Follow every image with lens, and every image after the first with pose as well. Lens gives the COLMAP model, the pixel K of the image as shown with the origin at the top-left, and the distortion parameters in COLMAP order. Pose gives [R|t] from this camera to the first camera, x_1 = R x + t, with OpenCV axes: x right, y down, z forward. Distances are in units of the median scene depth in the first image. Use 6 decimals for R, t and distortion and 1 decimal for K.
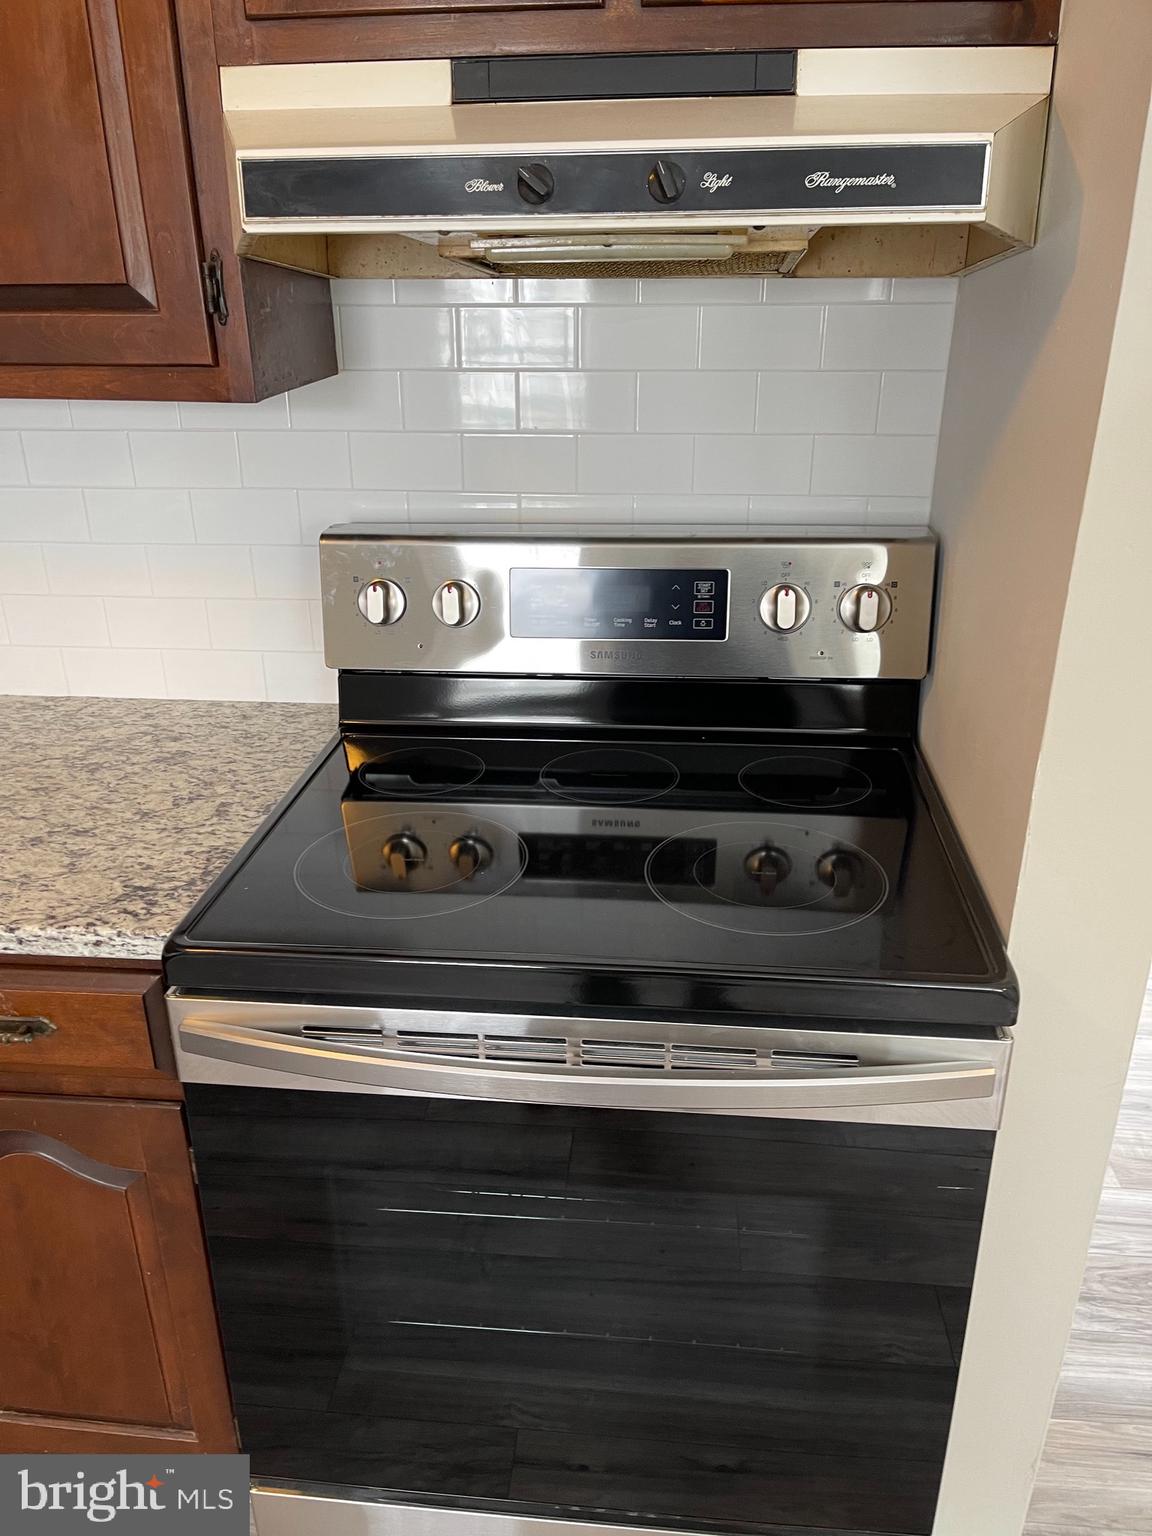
lens RADIAL K [[1158.3, 0, 569.0], [0, 1158.3, 775.8], [0, 0, 1]] dist [0.074756, -0.098343]
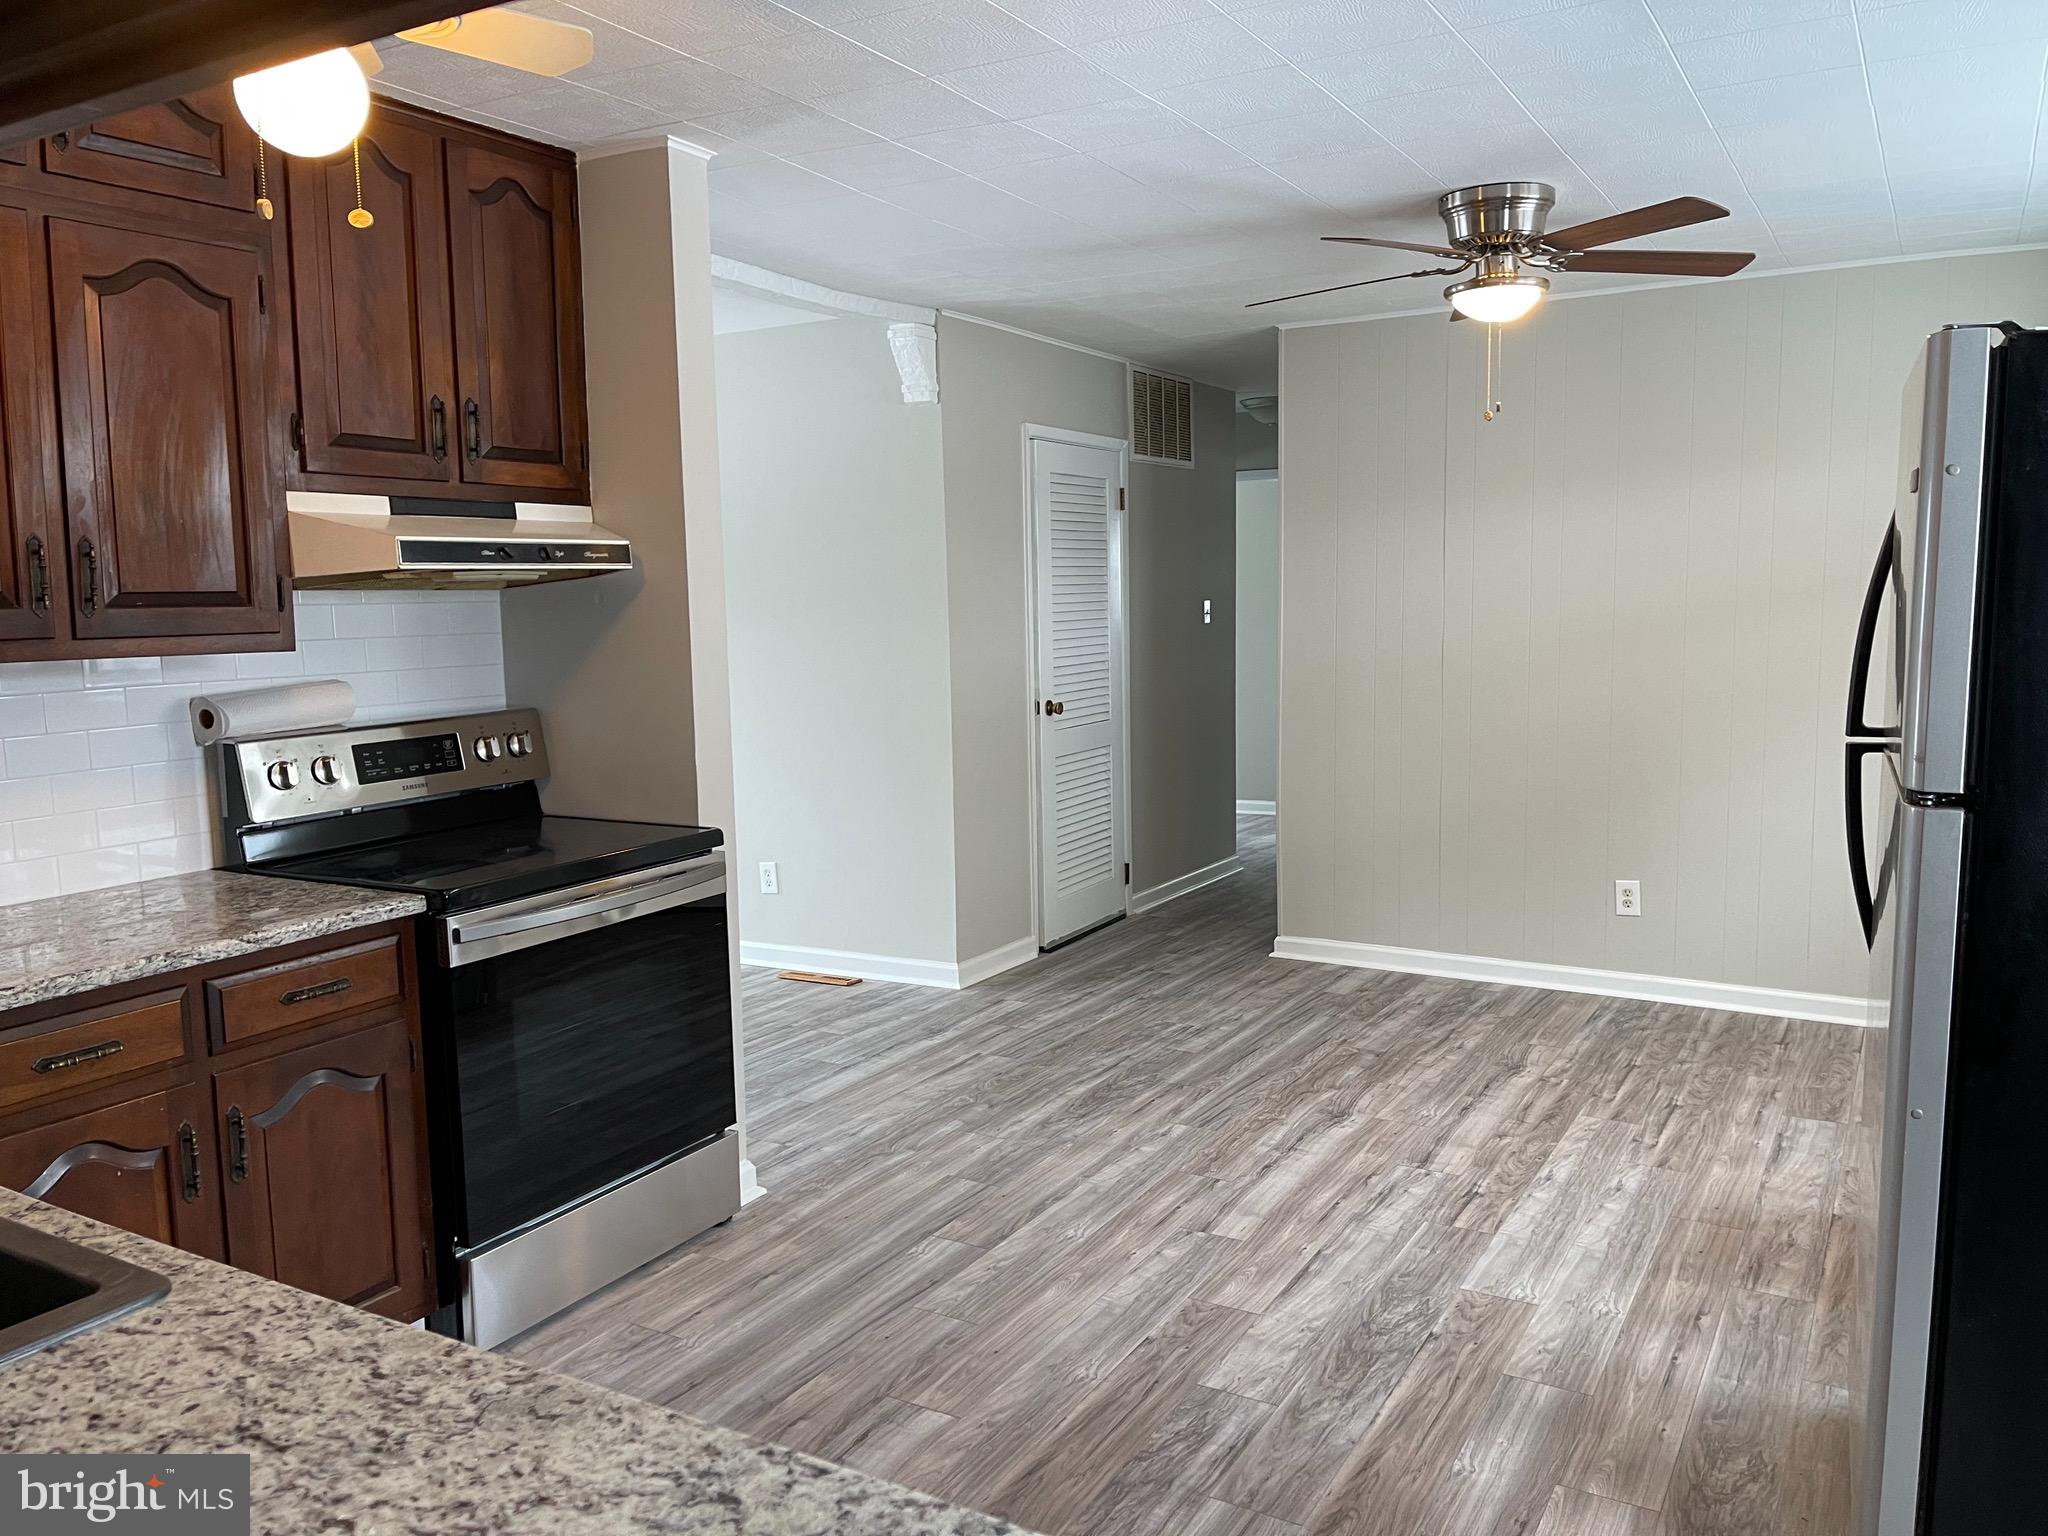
lens RADIAL K [[1544.4, 0, 1024.9], [0, 1544.4, 772.0], [0, 0, 1]] dist [0.074756, -0.098343]
pose [[0.406509, -0.106437, 0.907426, -2.110697], [0.369728, 0.927399, -0.056851, 0.429425], [-0.835495, 0.358611, 0.416349, -0.925449]]
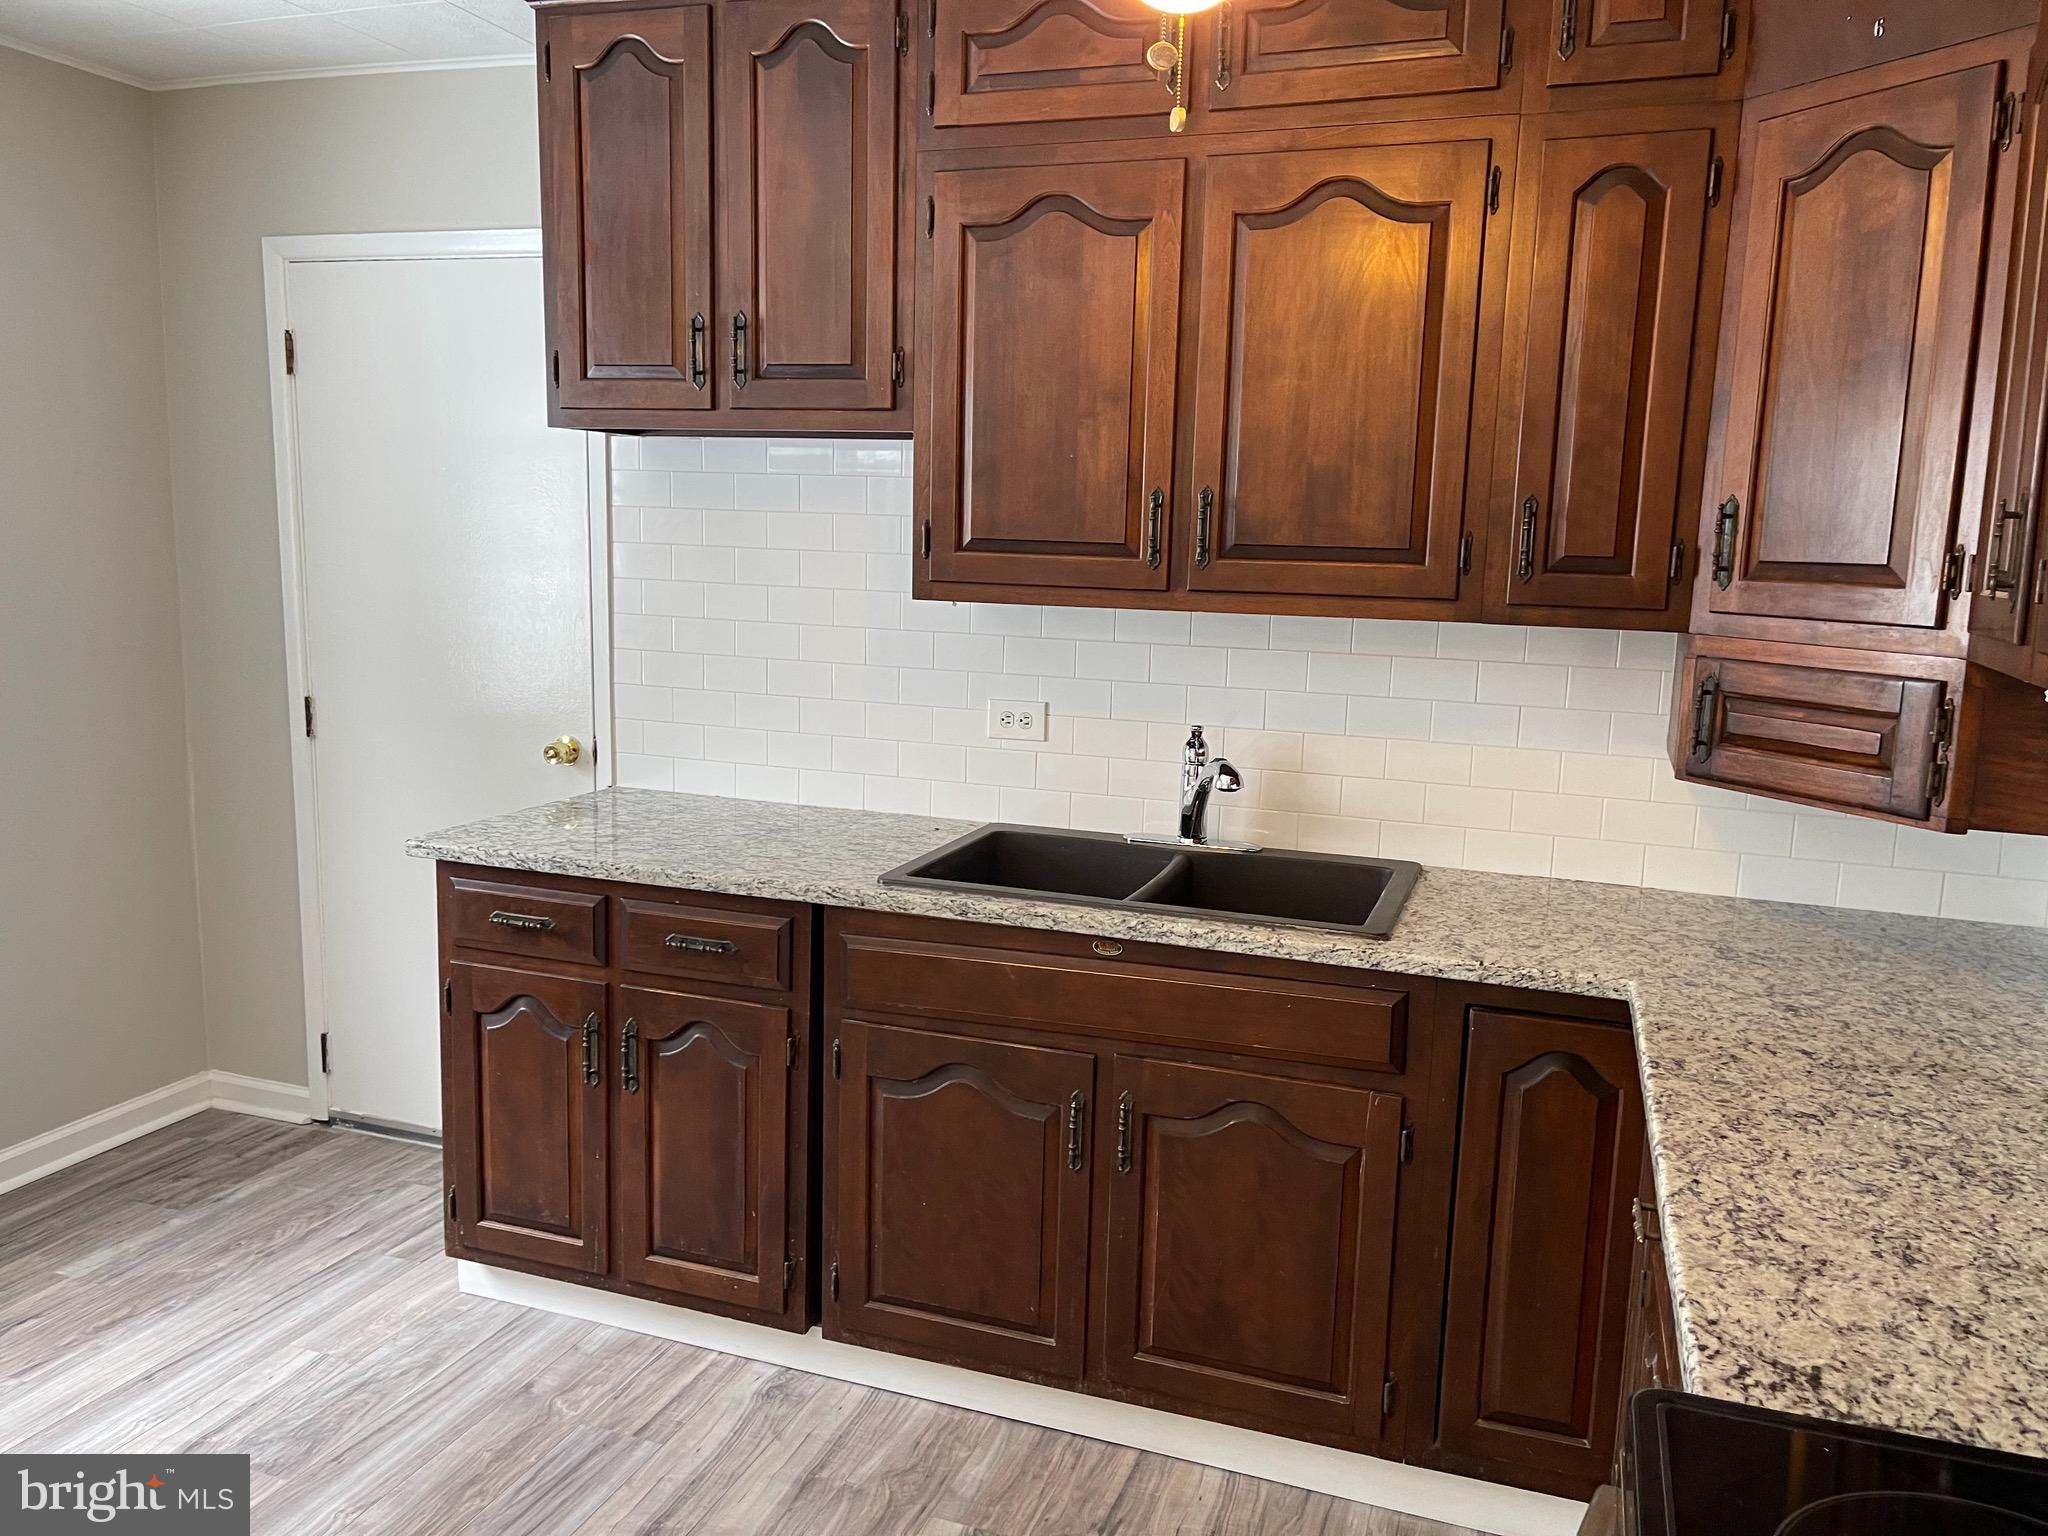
lens RADIAL K [[1544.4, 0, 1038.7], [0, 1544.4, 773.9], [0, 0, 1]] dist [0.074756, -0.098343]
pose [[-0.220122, 0.157516, -0.962671, 0.598205], [-0.409150, 0.880962, 0.237701, -0.261364], [0.885518, 0.446200, -0.129471, 0.538295]]
